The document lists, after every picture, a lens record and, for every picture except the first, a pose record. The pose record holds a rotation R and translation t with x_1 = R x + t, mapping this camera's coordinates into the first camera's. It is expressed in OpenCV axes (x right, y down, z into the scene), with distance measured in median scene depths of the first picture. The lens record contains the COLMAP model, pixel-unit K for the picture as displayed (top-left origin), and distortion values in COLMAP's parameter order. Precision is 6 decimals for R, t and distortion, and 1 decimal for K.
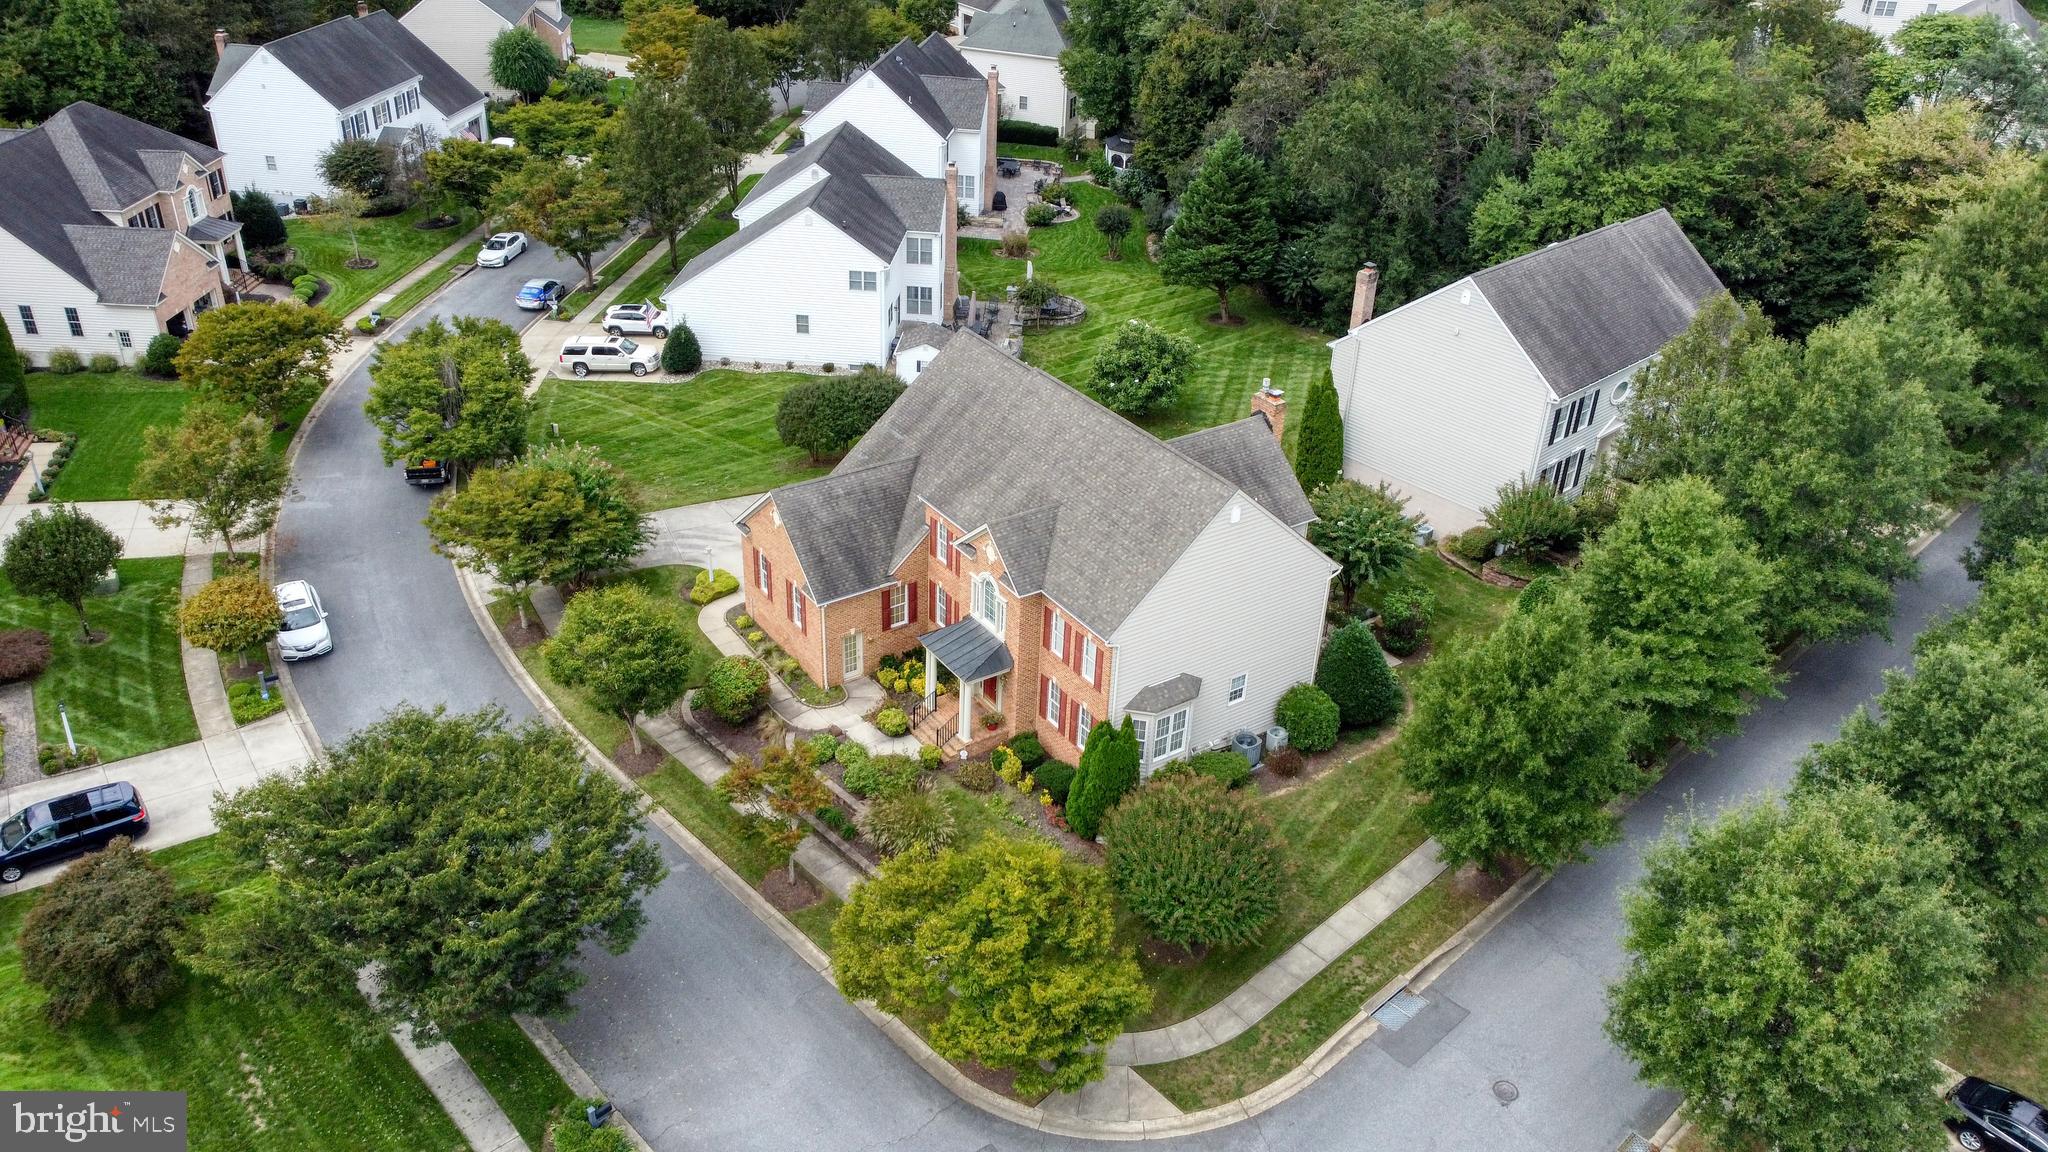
lens RADIAL K [[1545.0, 0, 1024.0], [0, 1545.0, 576.0], [0, 0, 1]] dist [-0.000011, -0.001109]
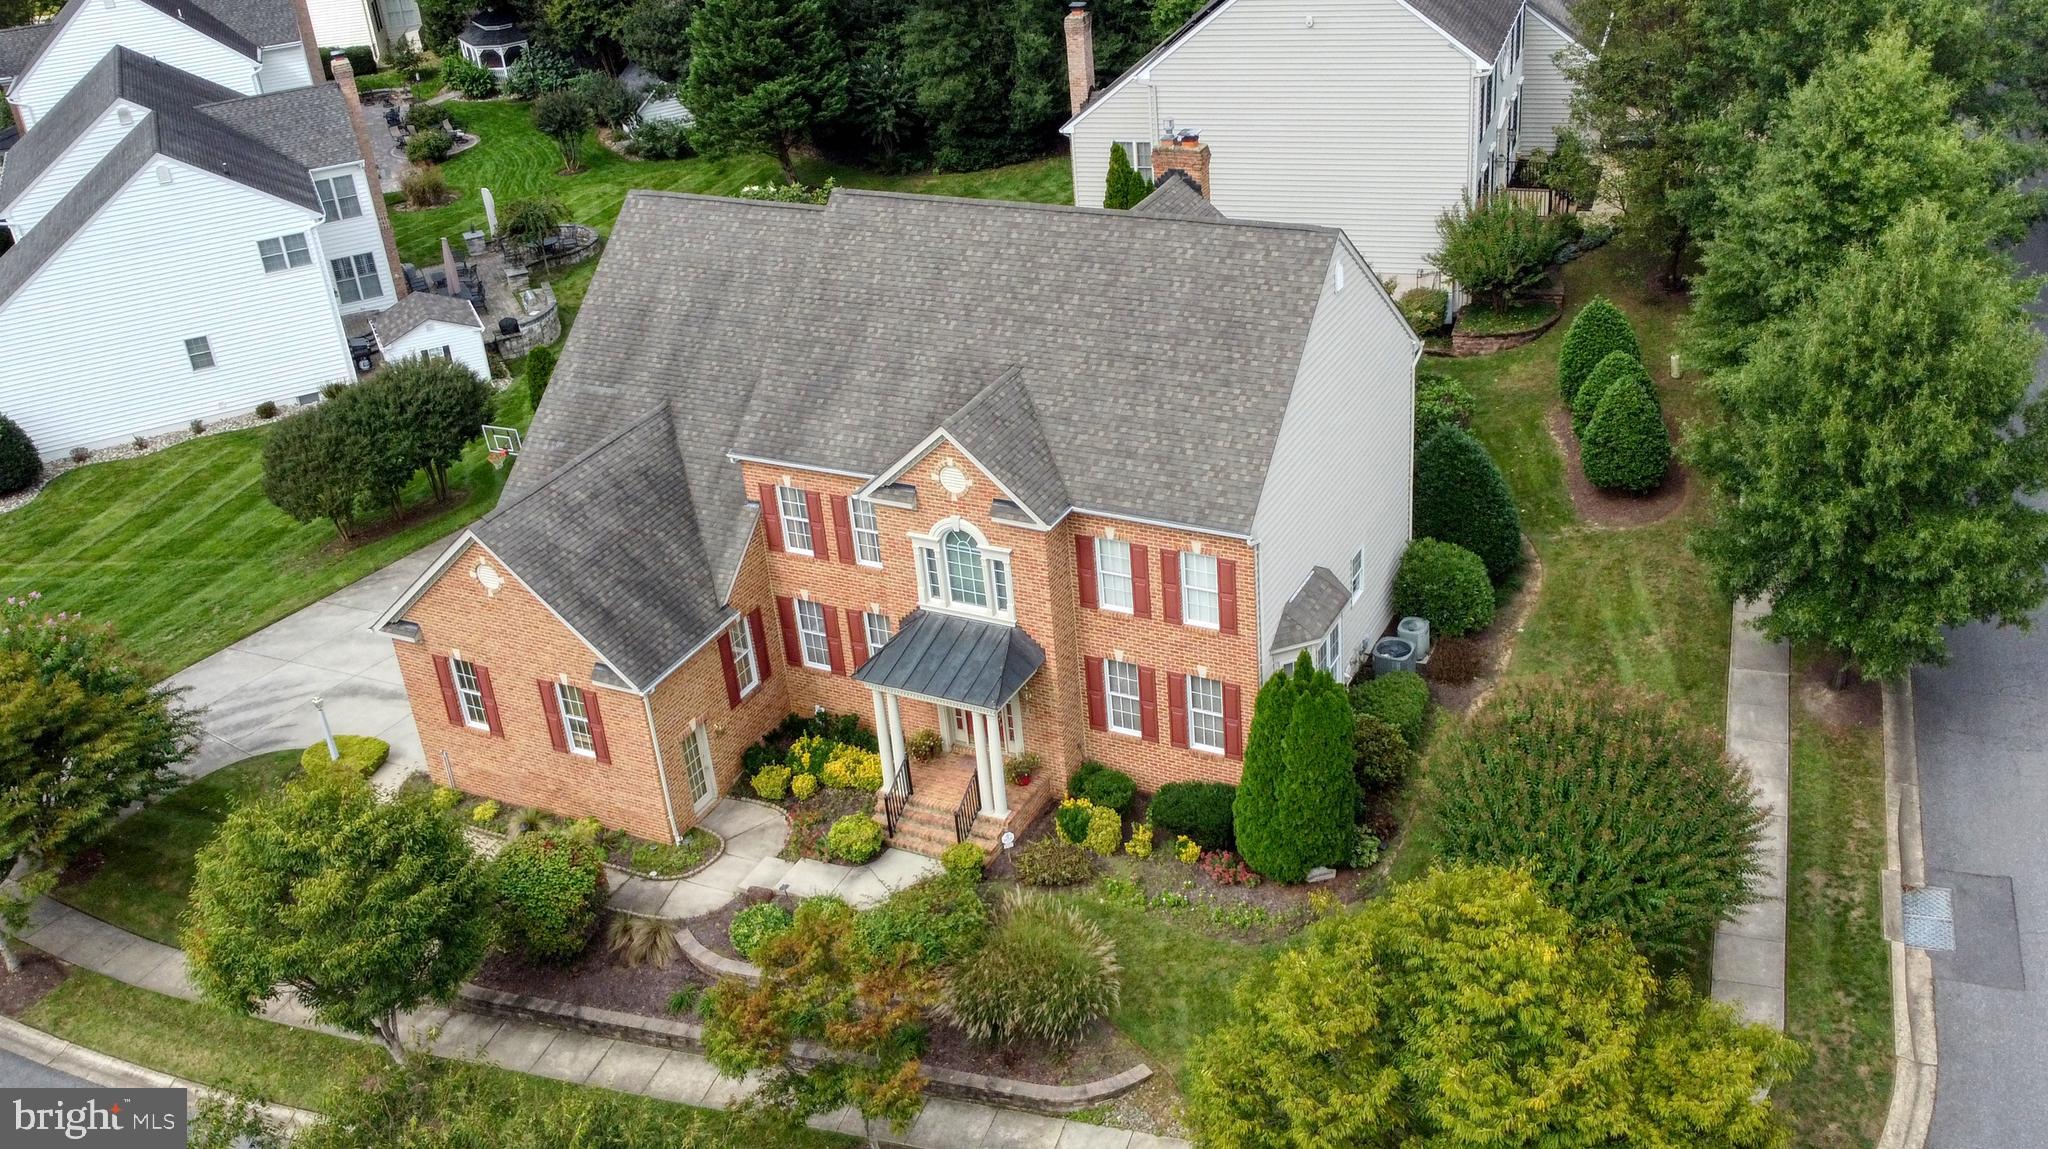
lens RADIAL K [[1910.7, 0, 1024.0], [0, 1910.7, 574.5], [0, 0, 1]] dist [-0.003619, -0.010339]
pose [[0.872550, -0.323920, 0.365695, -0.237703], [0.338187, 0.940710, 0.026333, 0.007237], [-0.352543, 0.100697, 0.930362, 0.312727]]
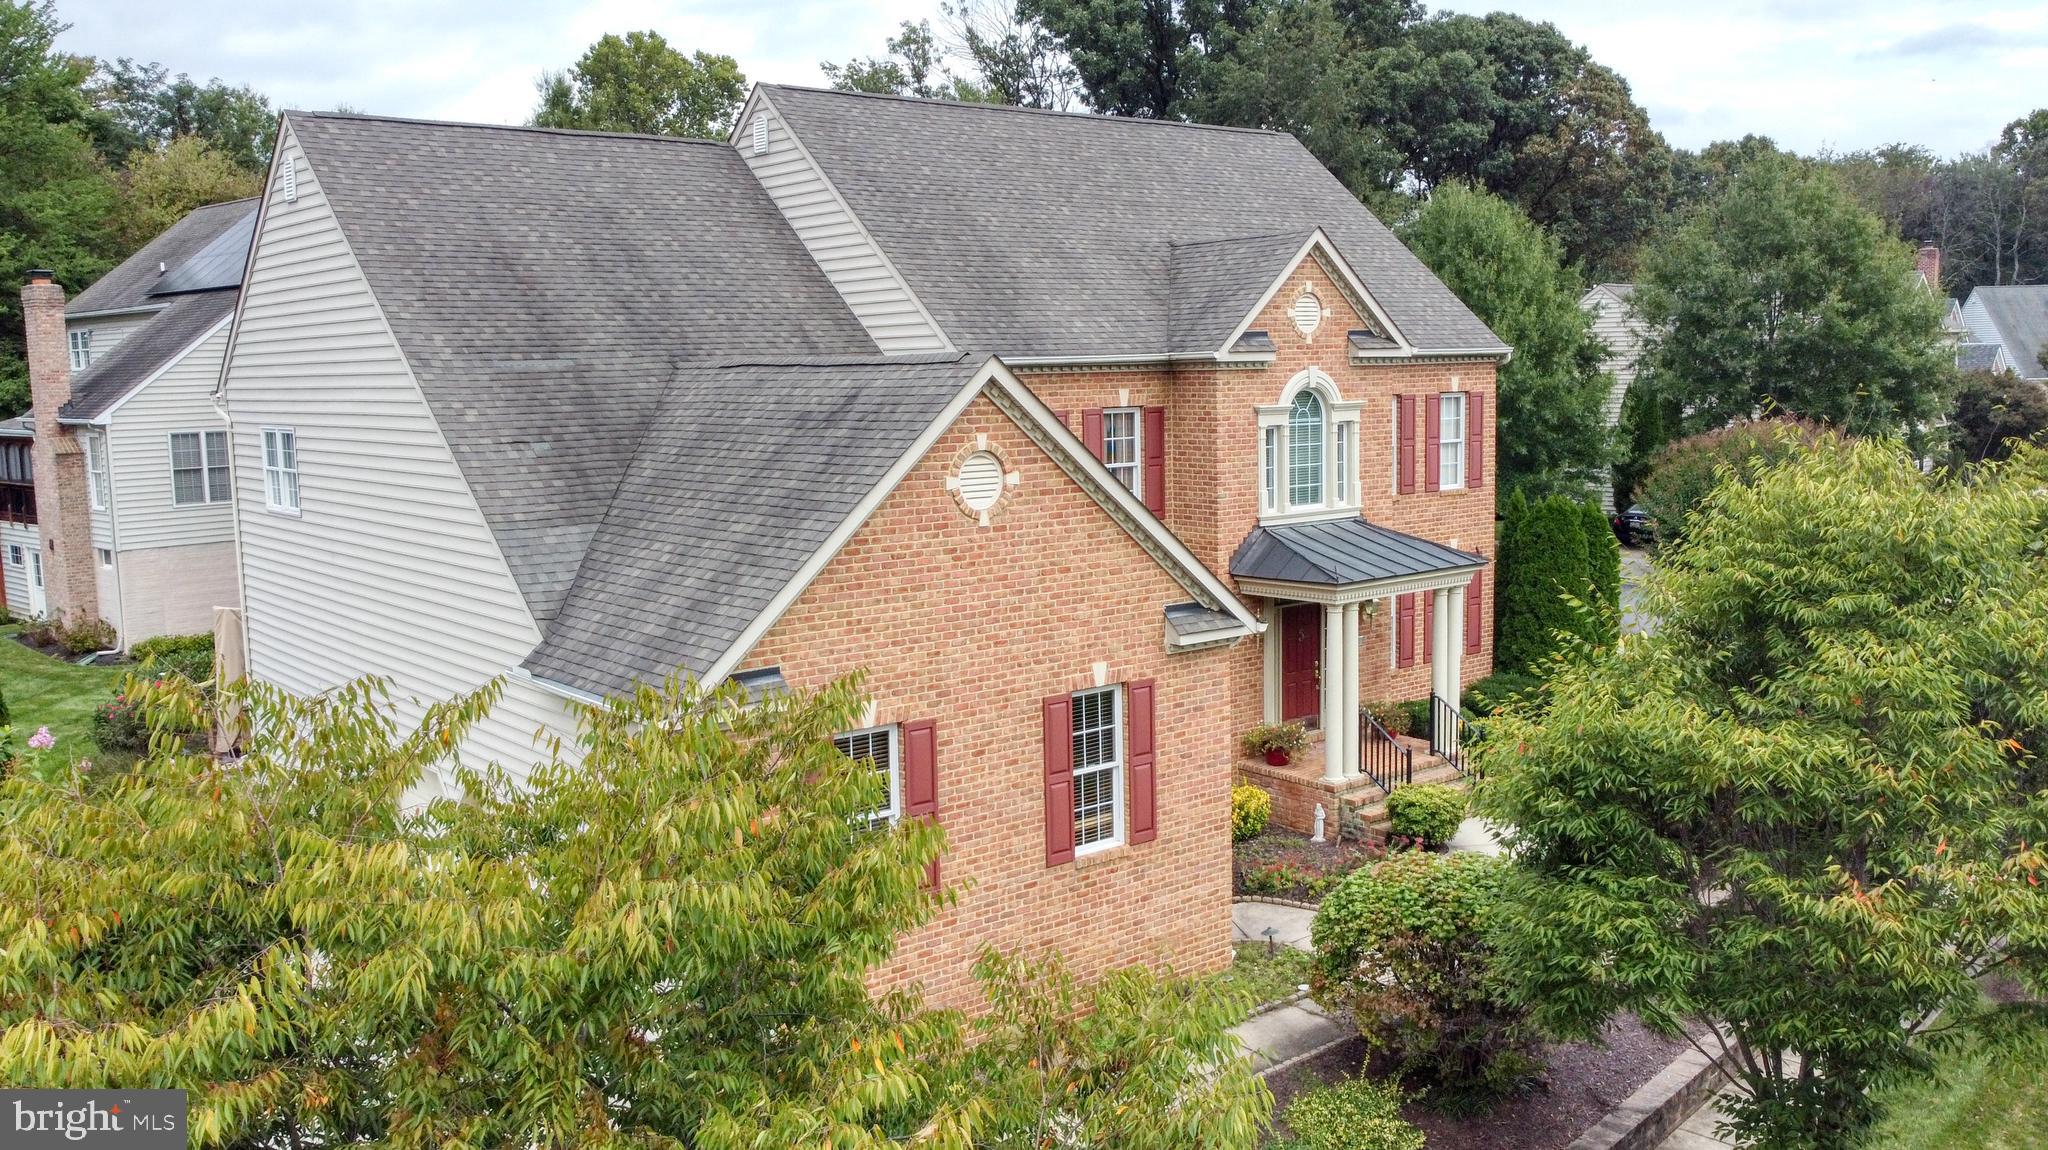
lens RADIAL K [[1700.7, 0, 1024.0], [0, 1700.7, 575.0], [0, 0, 1]] dist [0.000284, -0.009415]
pose [[-0.082882, -0.156639, 0.984172, -0.439021], [0.518752, 0.836441, 0.176814, -0.070120], [-0.850898, 0.525196, 0.011931, 0.987922]]
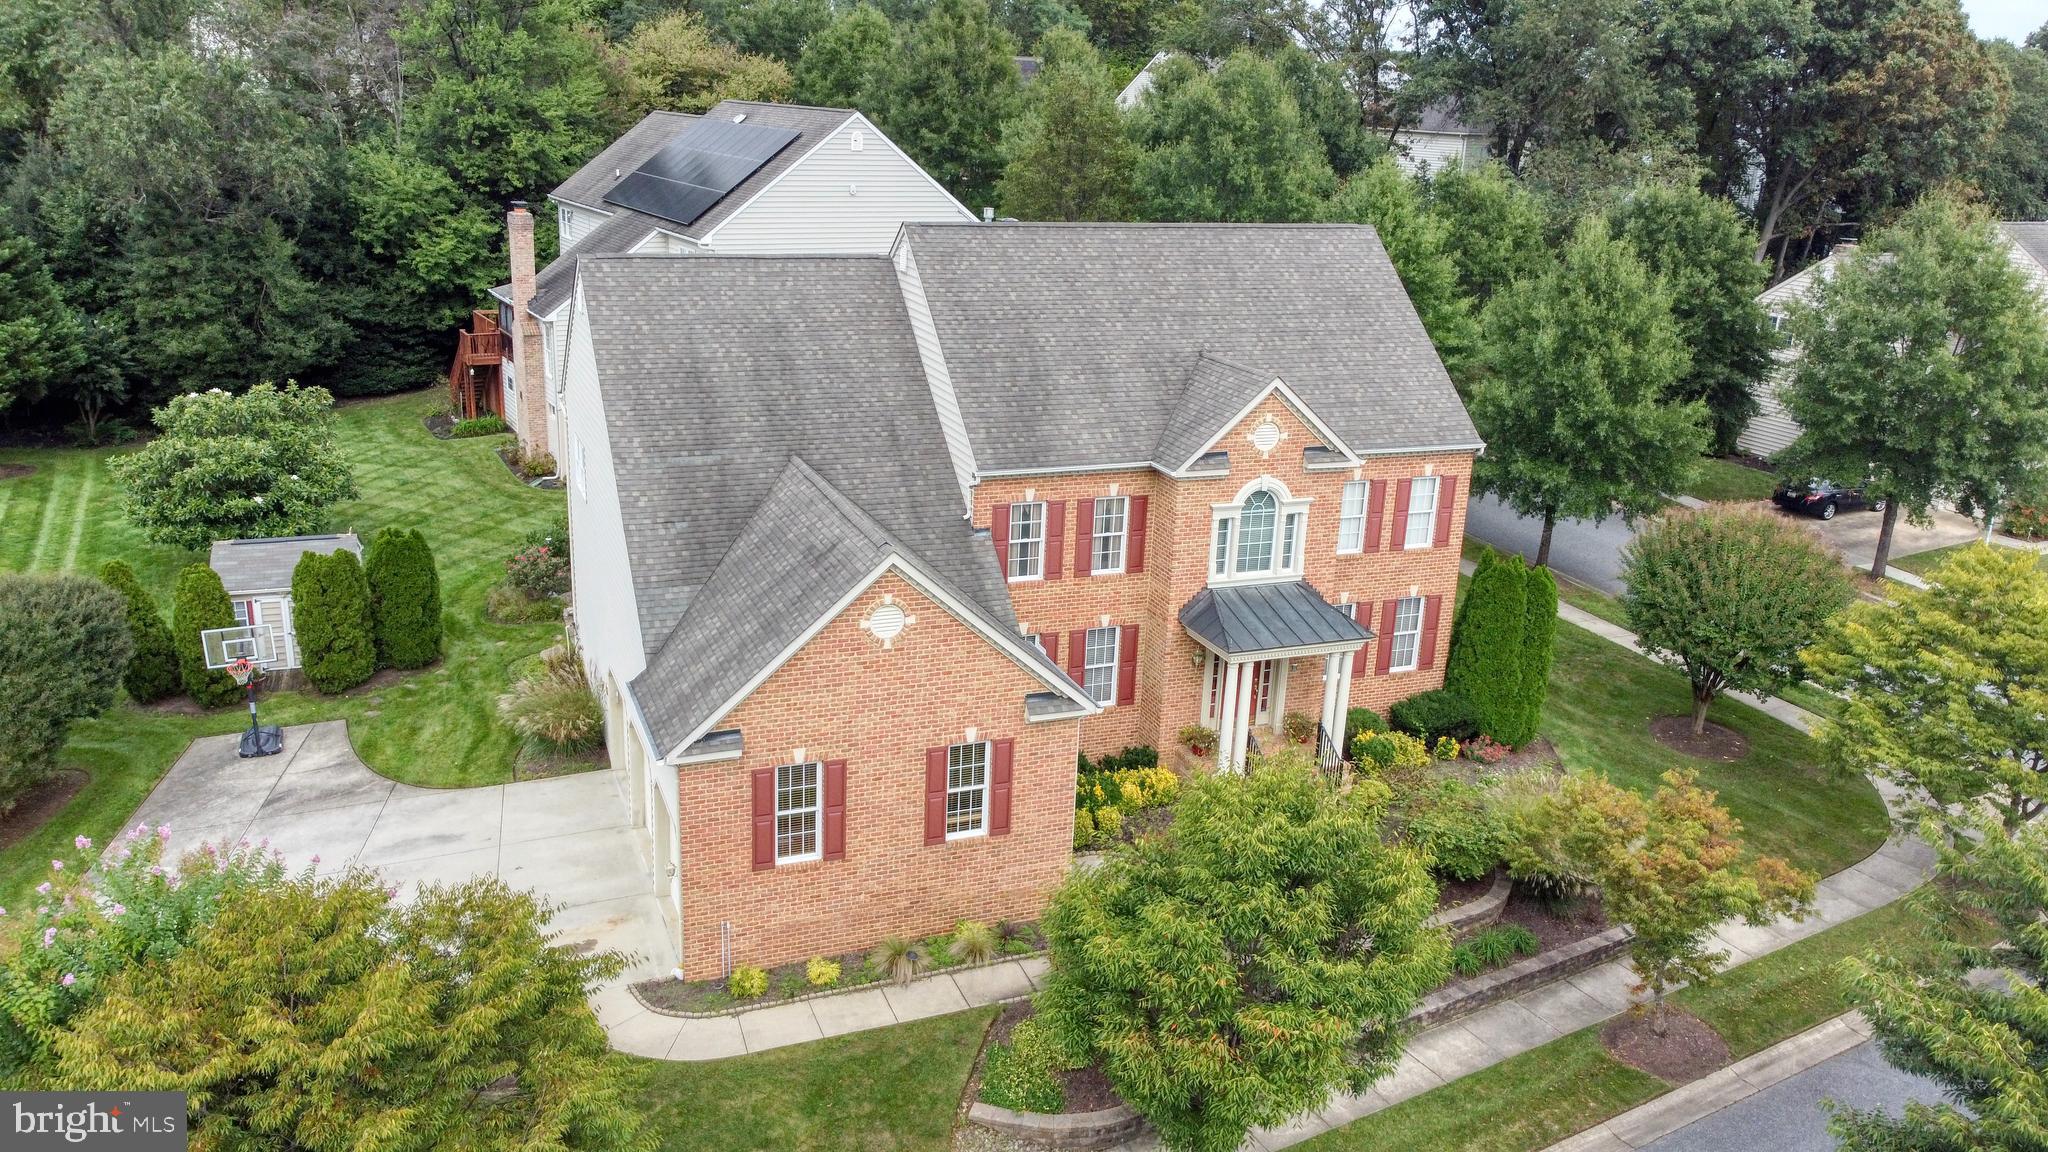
lens RADIAL K [[1545.0, 0, 1024.0], [0, 1545.0, 576.0], [0, 0, 1]] dist [-0.000011, -0.001109]
pose [[0.212661, -0.321739, 0.922637, -0.528764], [0.463372, 0.864518, 0.194668, -0.111239], [-0.860268, 0.386126, 0.332934, 0.814728]]
